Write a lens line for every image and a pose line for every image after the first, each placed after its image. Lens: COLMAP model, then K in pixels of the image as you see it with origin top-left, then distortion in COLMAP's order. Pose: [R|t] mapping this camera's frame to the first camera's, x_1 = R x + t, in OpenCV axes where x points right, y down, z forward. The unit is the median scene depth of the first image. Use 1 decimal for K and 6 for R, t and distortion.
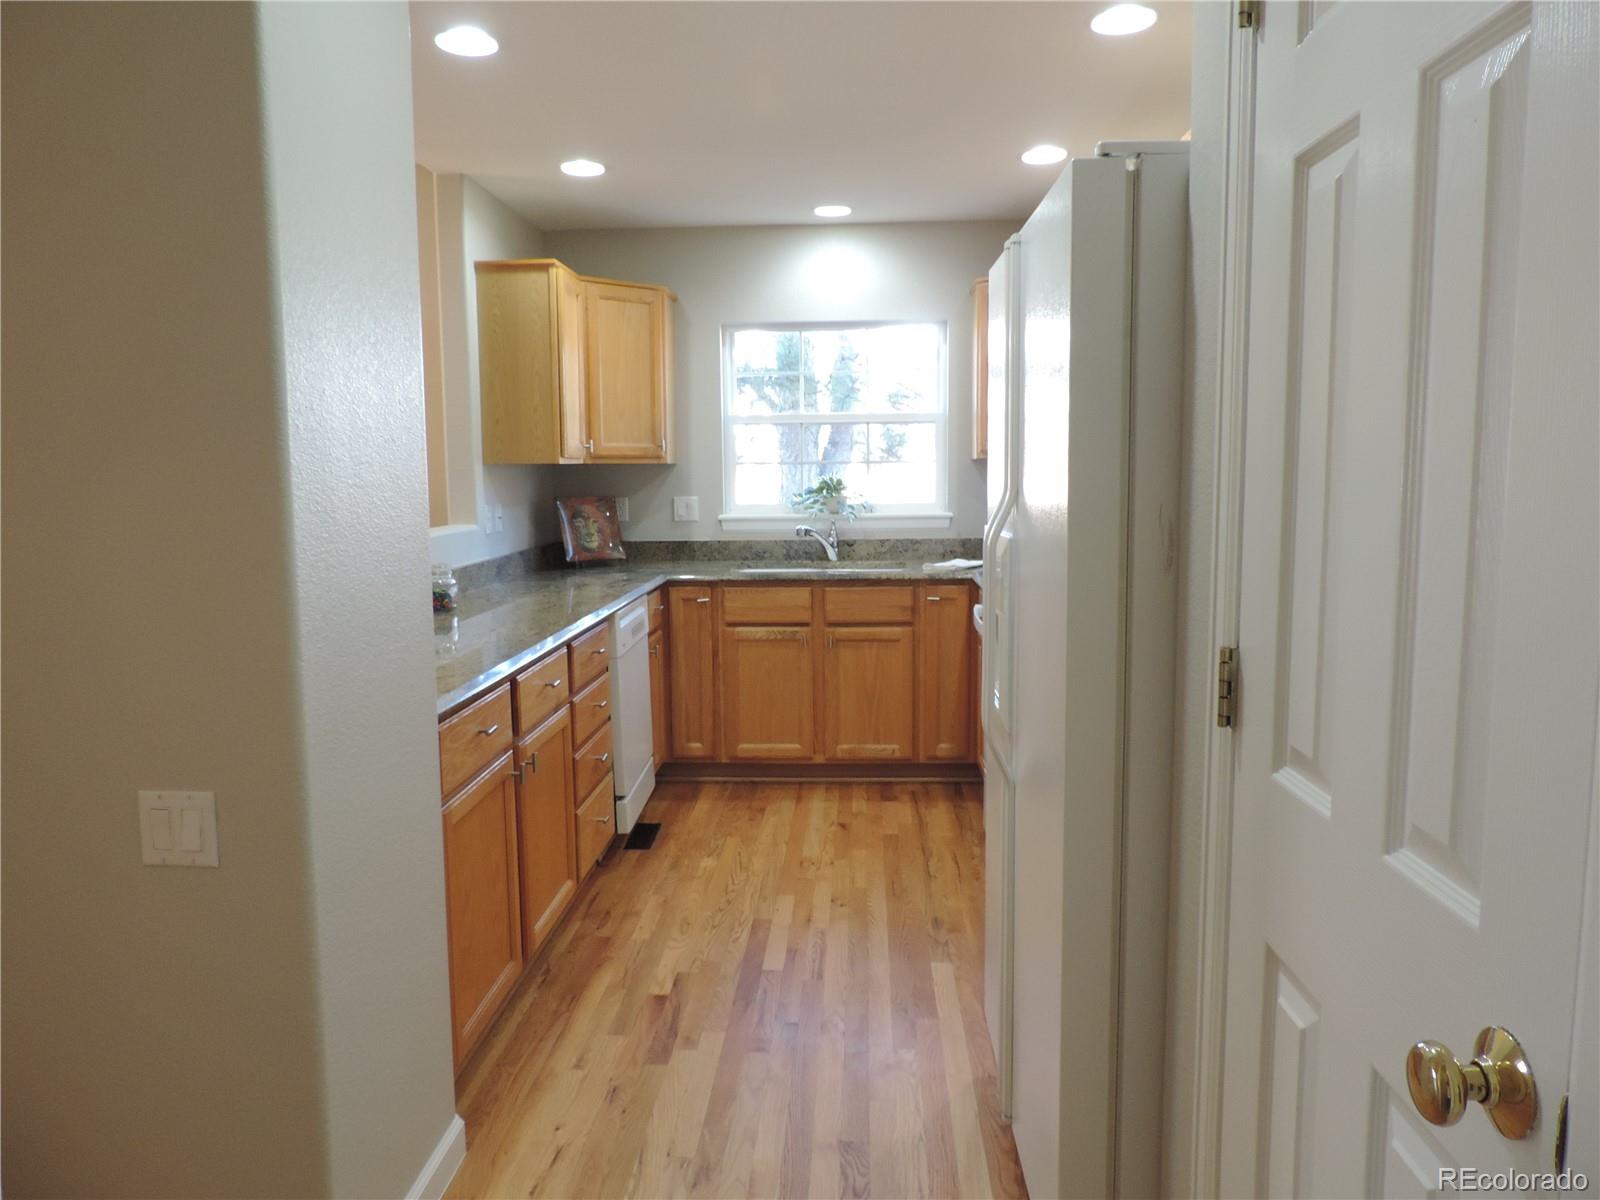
lens RADIAL K [[1129.0, 0, 783.2], [0, 1129.0, 601.1], [0, 0, 1]] dist [-0.027502, 0.008816]
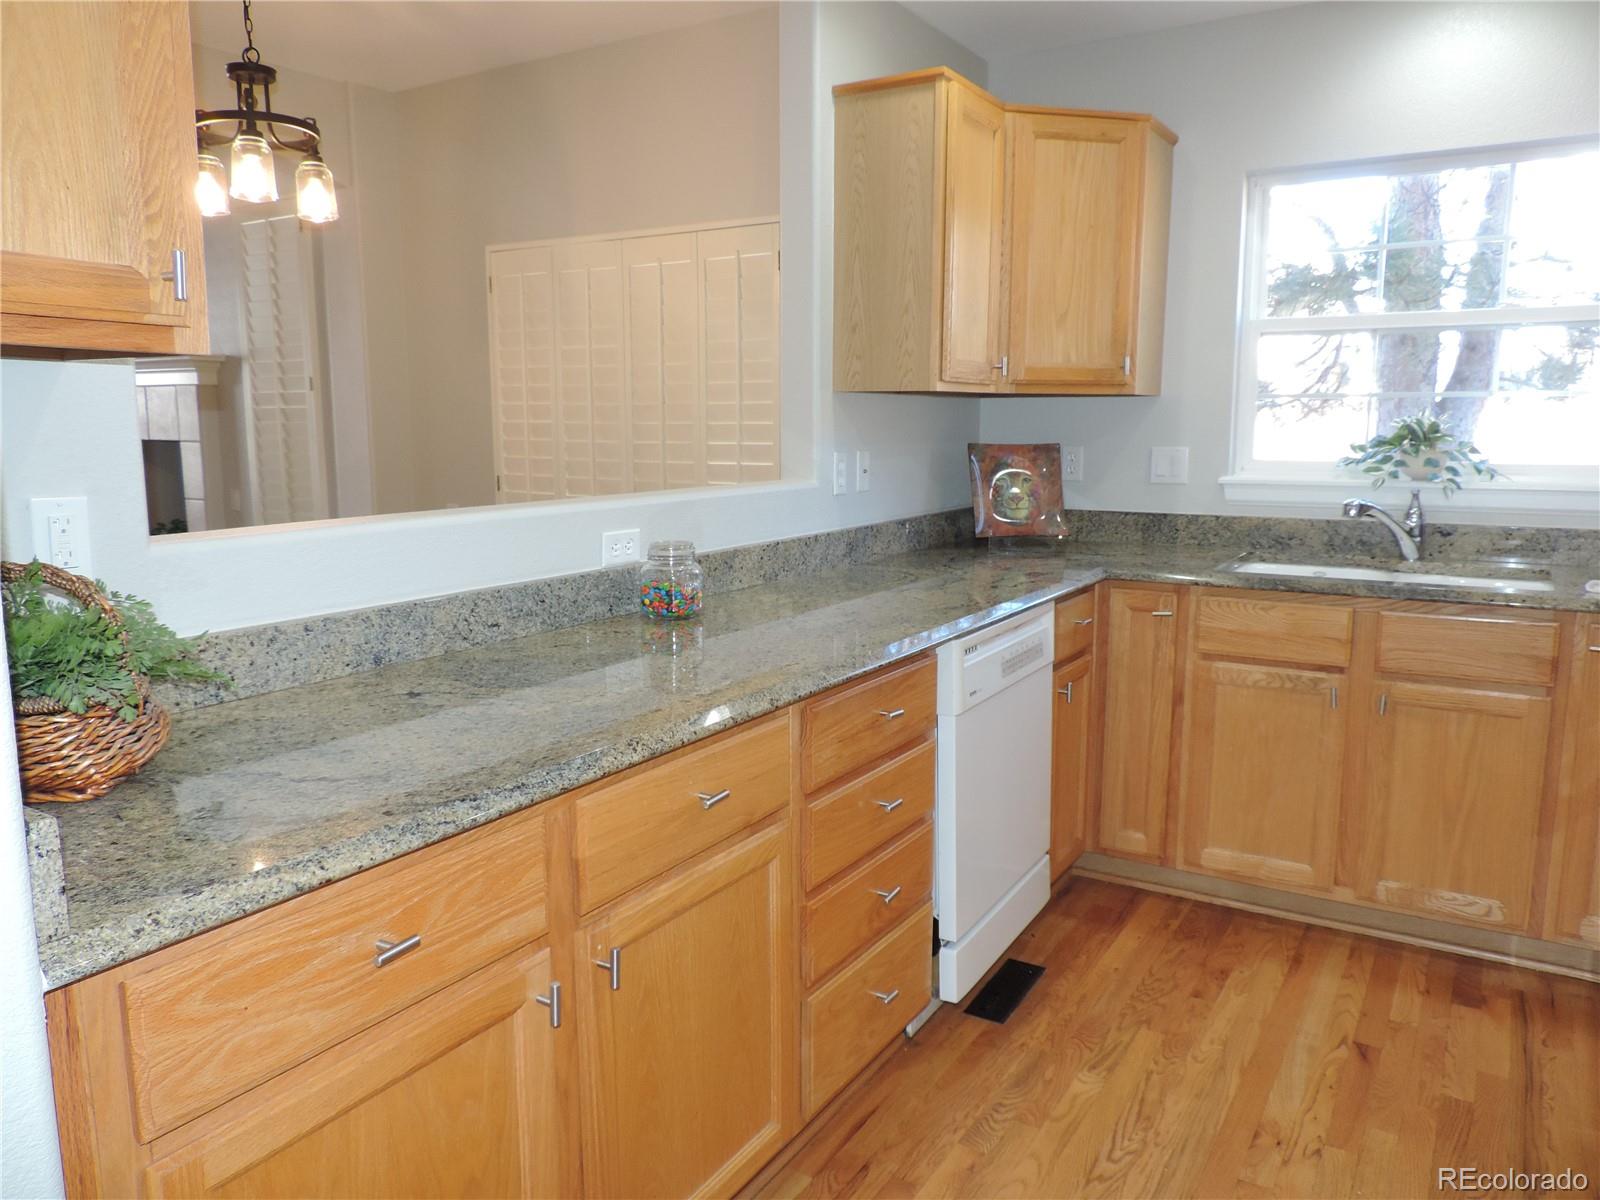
lens RADIAL K [[1129.0, 0, 801.2], [0, 1129.0, 605.8], [0, 0, 1]] dist [-0.027502, 0.008816]
pose [[0.881190, 0.083964, -0.465246, 0.042295], [-0.061411, 0.996094, 0.063454, -0.031873], [0.468756, -0.027344, 0.882904, 0.355751]]
